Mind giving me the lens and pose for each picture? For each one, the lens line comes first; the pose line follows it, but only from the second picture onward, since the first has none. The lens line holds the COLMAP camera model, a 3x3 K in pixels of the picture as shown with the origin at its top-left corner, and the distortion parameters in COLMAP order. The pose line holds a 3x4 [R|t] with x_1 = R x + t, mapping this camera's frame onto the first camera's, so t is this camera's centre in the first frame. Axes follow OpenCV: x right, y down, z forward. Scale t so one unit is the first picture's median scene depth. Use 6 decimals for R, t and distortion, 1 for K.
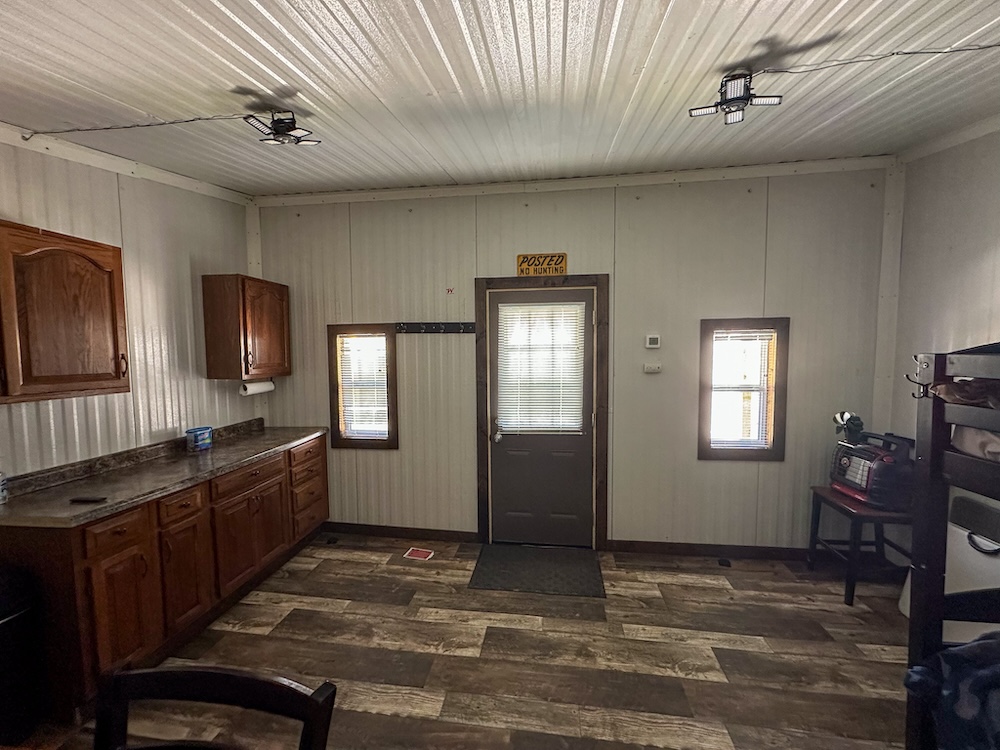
lens RADIAL K [[399.0, 0, 499.4], [0, 399.0, 376.6], [0, 0, 1]] dist [-0.007266, 0.001965]
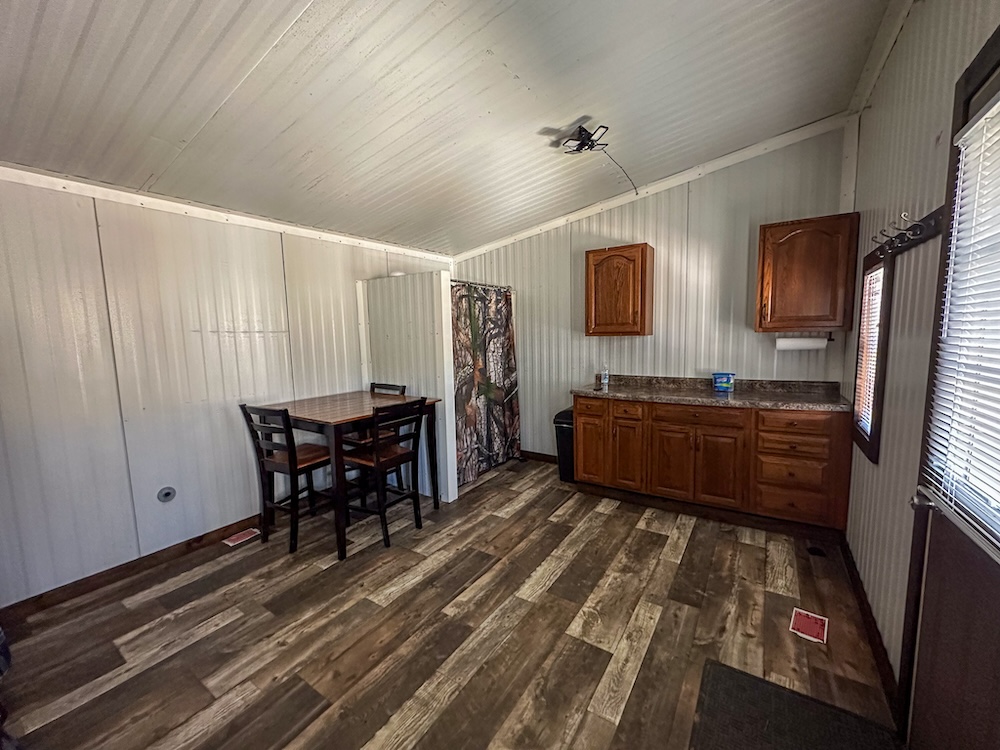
lens RADIAL K [[399.0, 0, 499.0], [0, 399.0, 378.1], [0, 0, 1]] dist [-0.007266, 0.001965]
pose [[-0.435893, 0.120431, -0.891904, 0.615619], [-0.031991, 0.988307, 0.149082, -0.009633], [0.899430, 0.093517, -0.426944, 0.961993]]
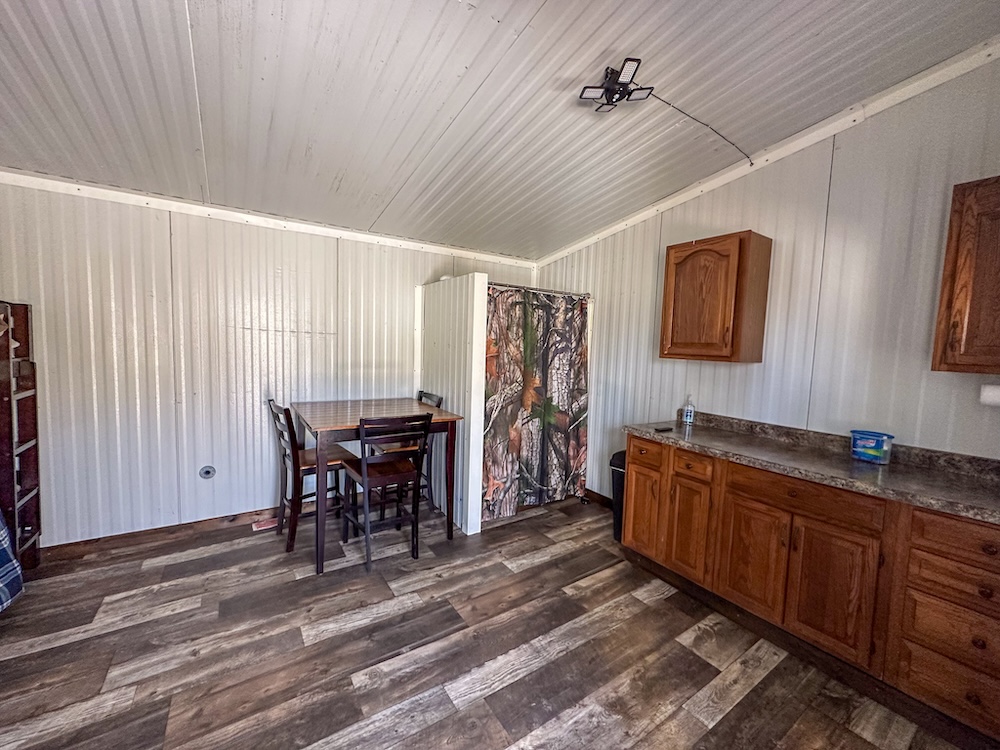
lens RADIAL K [[399.0, 0, 500.1], [0, 399.0, 377.9], [0, 0, 1]] dist [-0.007266, 0.001965]
pose [[-0.747536, 0.038761, -0.663089, 0.239610], [-0.071812, 0.987728, 0.138695, -0.020485], [0.660327, 0.151297, -0.735579, 1.134216]]
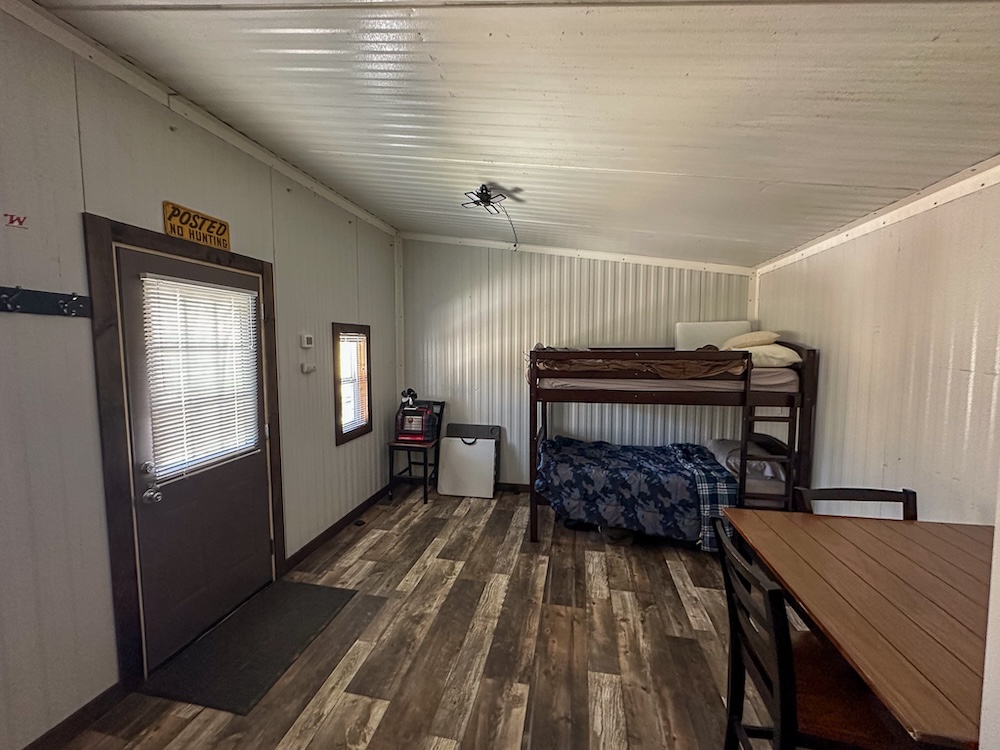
lens RADIAL K [[399.0, 0, 497.5], [0, 399.0, 377.8], [0, 0, 1]] dist [-0.007266, 0.001965]
pose [[0.062511, -0.069598, 0.995615, -0.684137], [0.067435, 0.995580, 0.065362, -0.033856], [-0.995763, 0.063053, 0.066929, 0.530796]]
